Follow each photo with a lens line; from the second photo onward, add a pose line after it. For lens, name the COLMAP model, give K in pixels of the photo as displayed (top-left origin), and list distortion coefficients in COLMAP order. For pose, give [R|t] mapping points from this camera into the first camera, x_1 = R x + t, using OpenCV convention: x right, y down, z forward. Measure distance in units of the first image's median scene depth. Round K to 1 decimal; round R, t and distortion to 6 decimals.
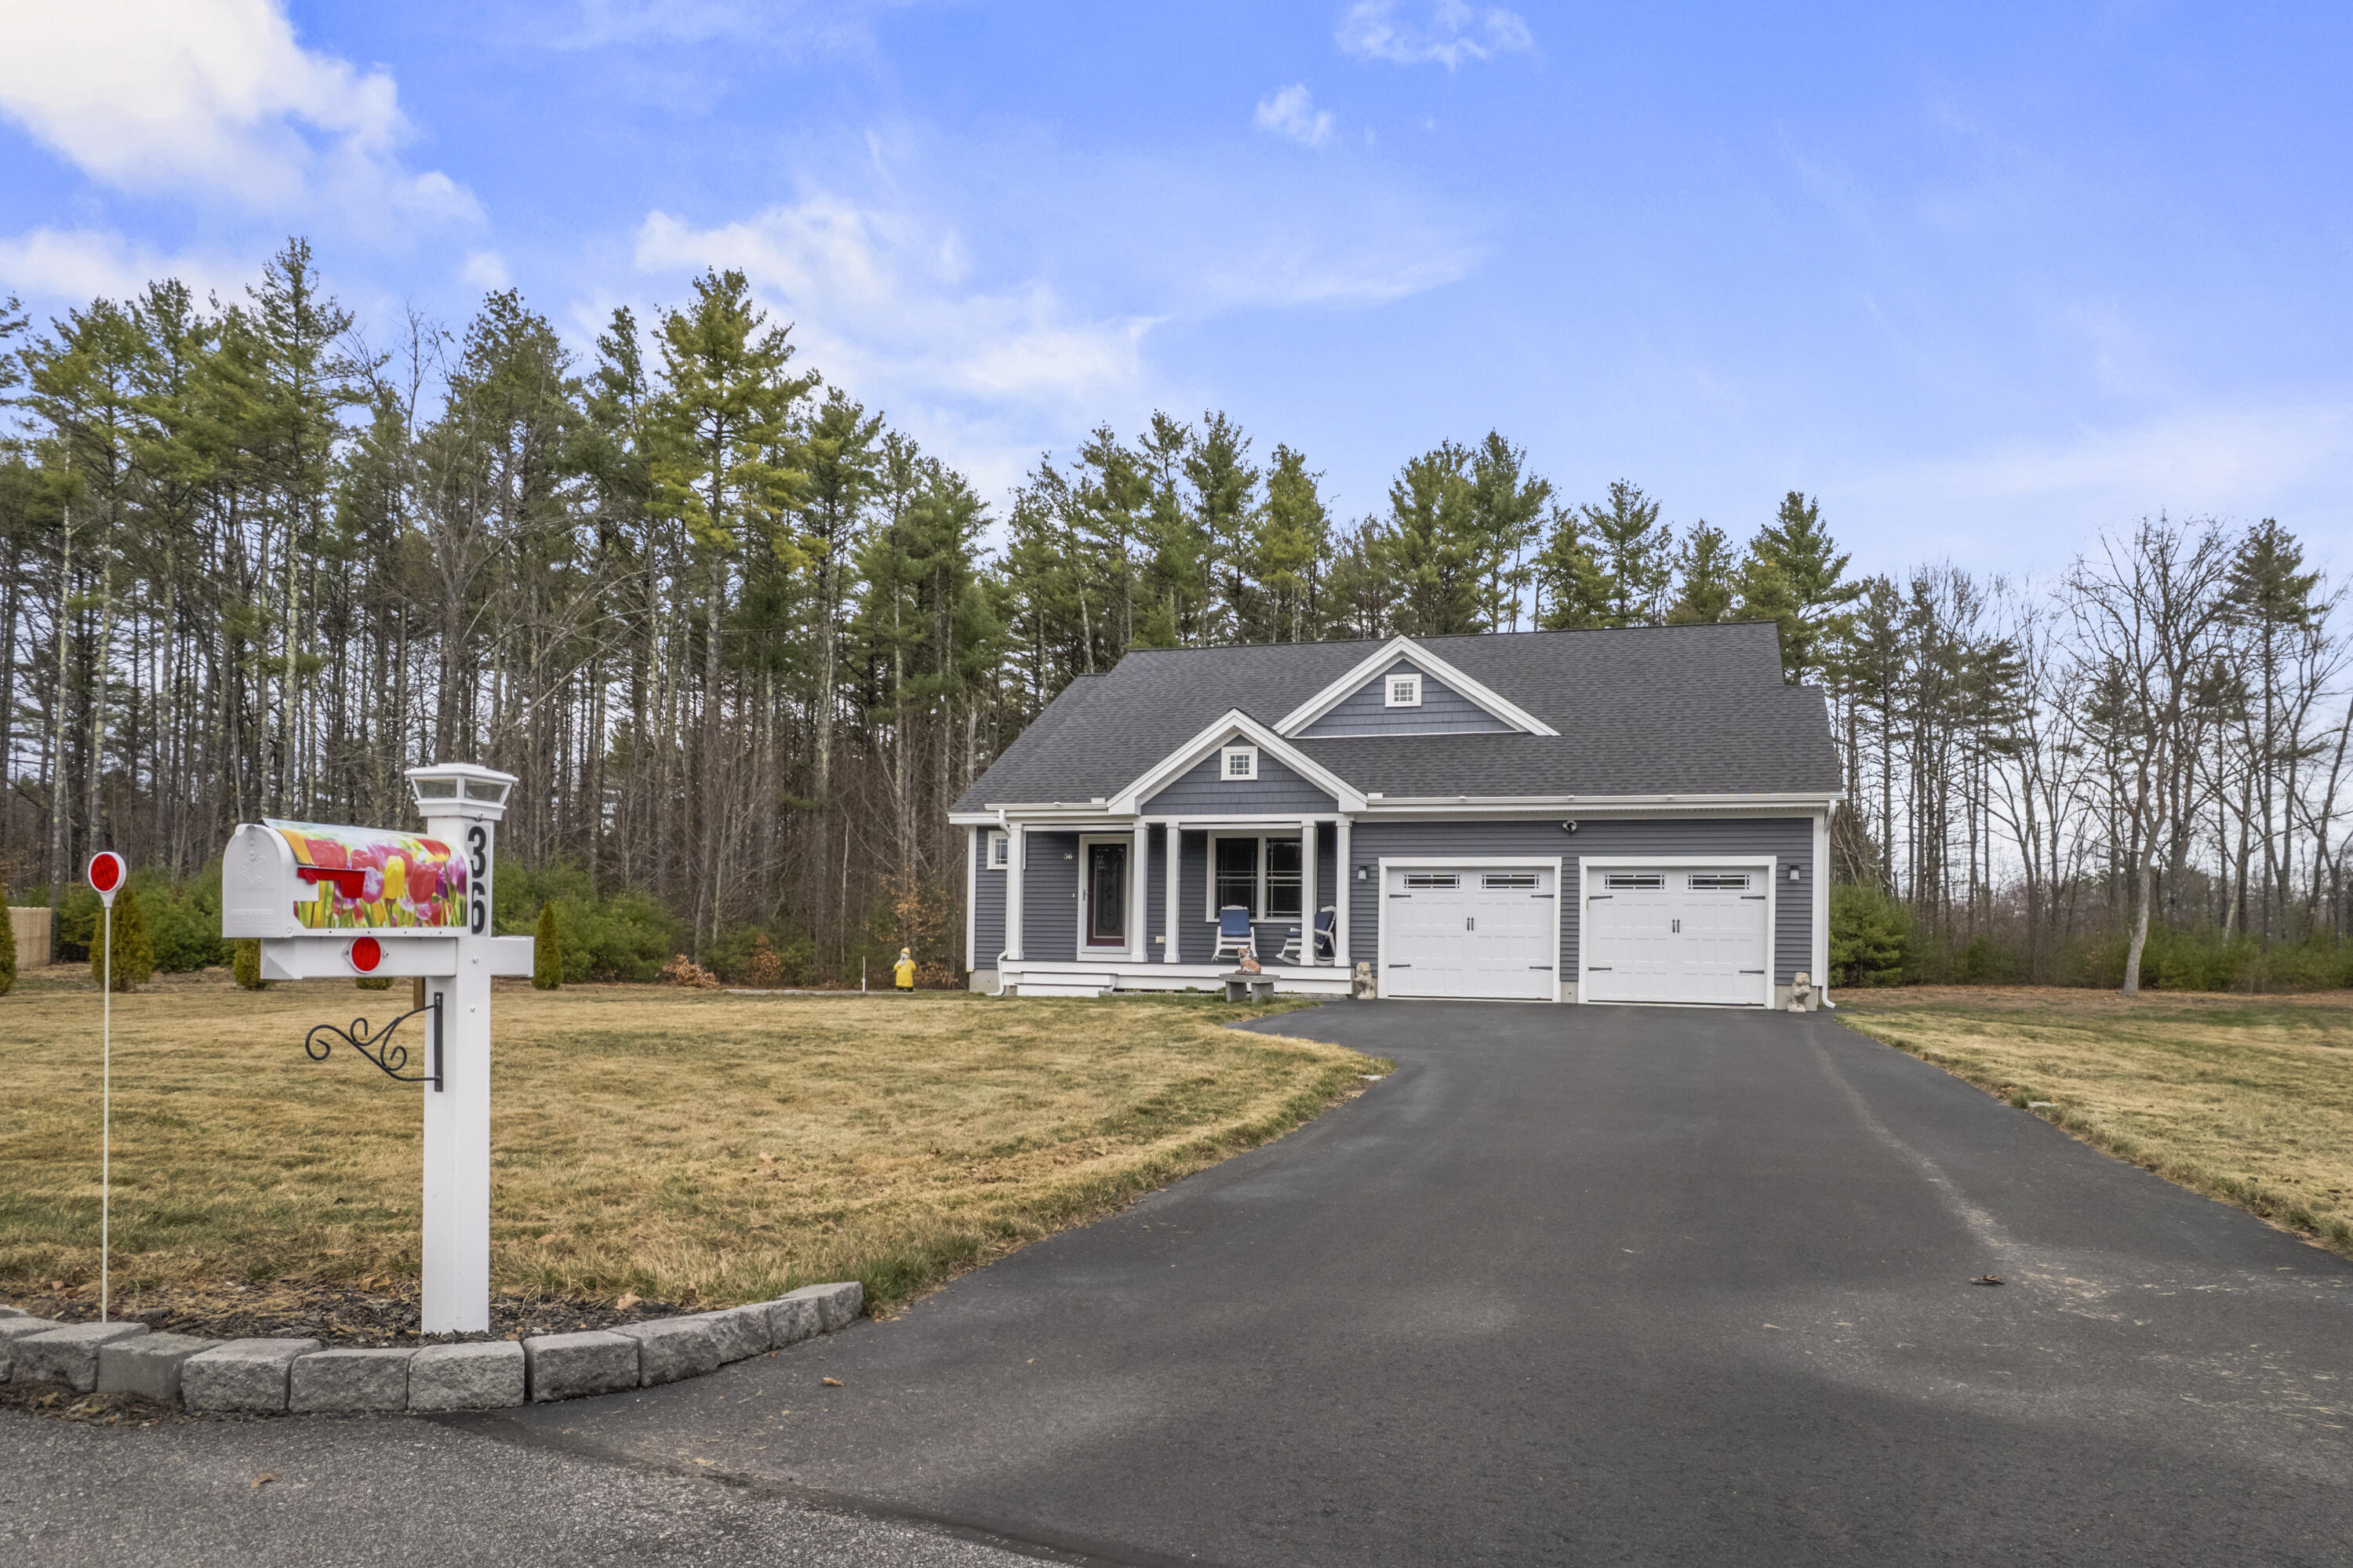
lens RADIAL K [[1509.7, 0, 1220.7], [0, 1509.7, 940.6], [0, 0, 1]] dist [-0.051929, -0.000461]
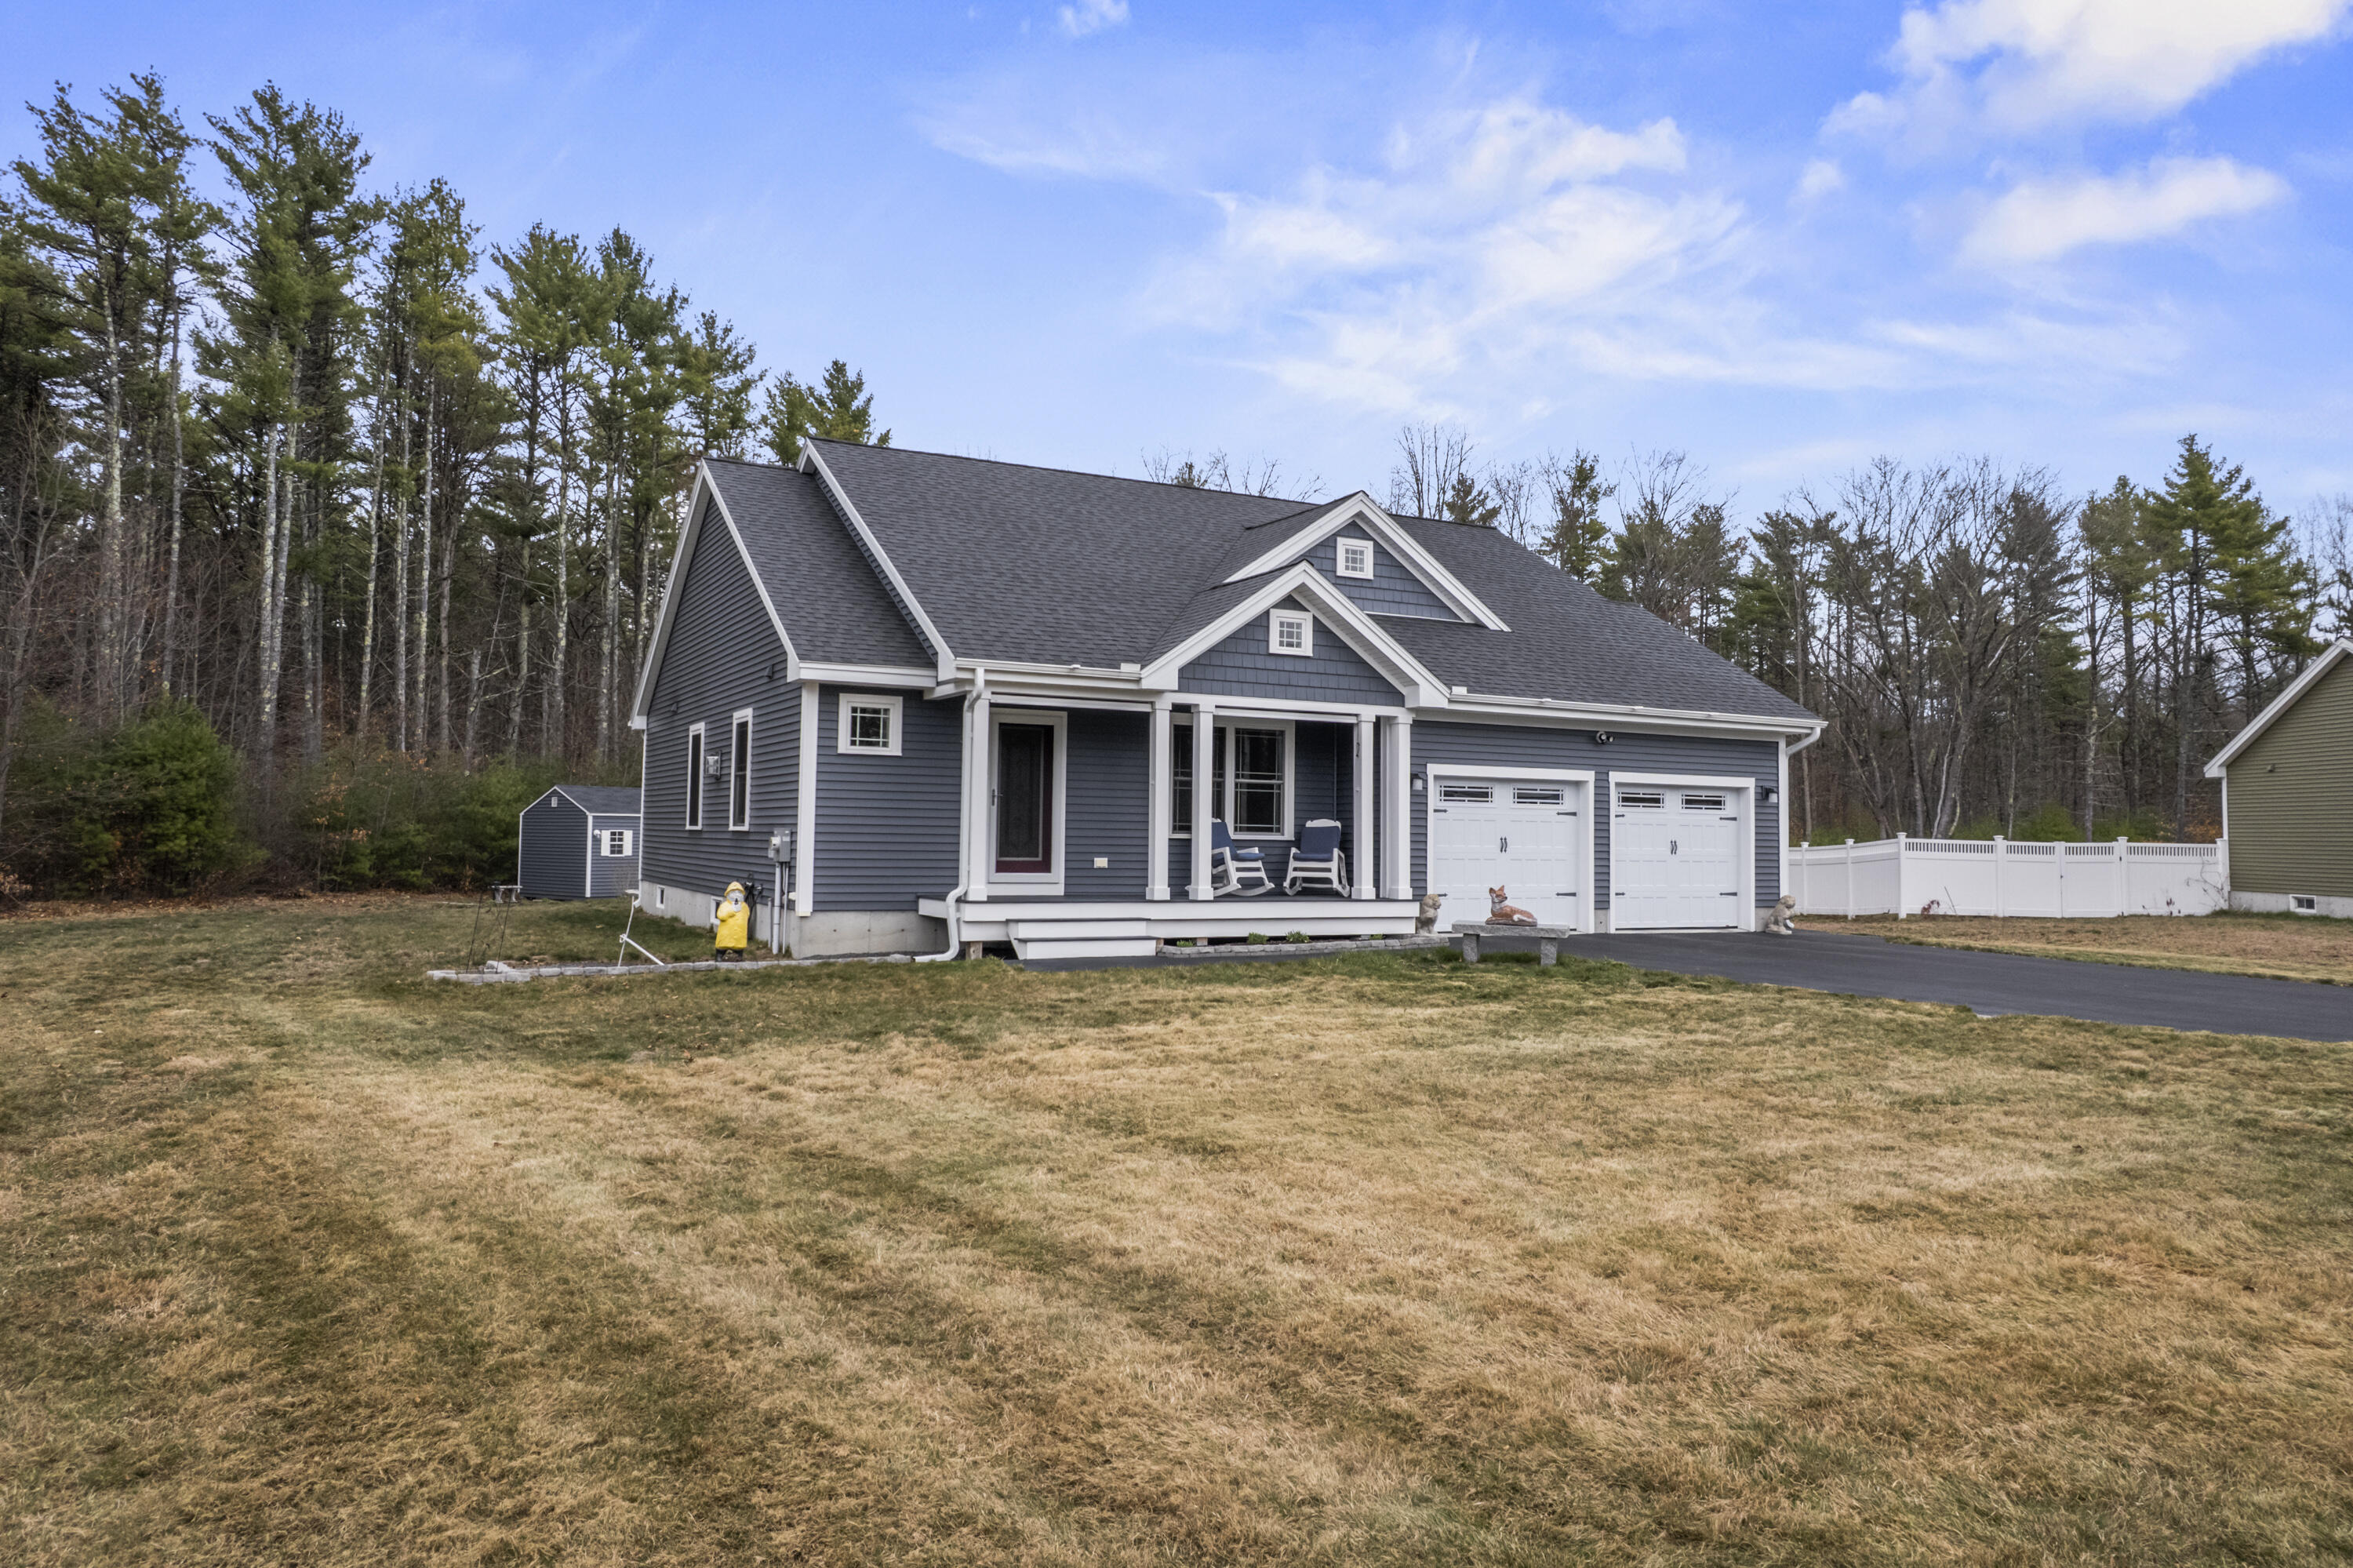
lens RADIAL K [[1514.3, 0, 1137.4], [0, 1514.3, 726.3], [0, 0, 1]] dist [-0.022748, 0.000713]
pose [[0.720977, 0.044305, 0.691541, -0.540892], [-0.013389, 0.998658, -0.050022, -0.030213], [-0.692829, 0.026806, 0.720603, 0.485717]]
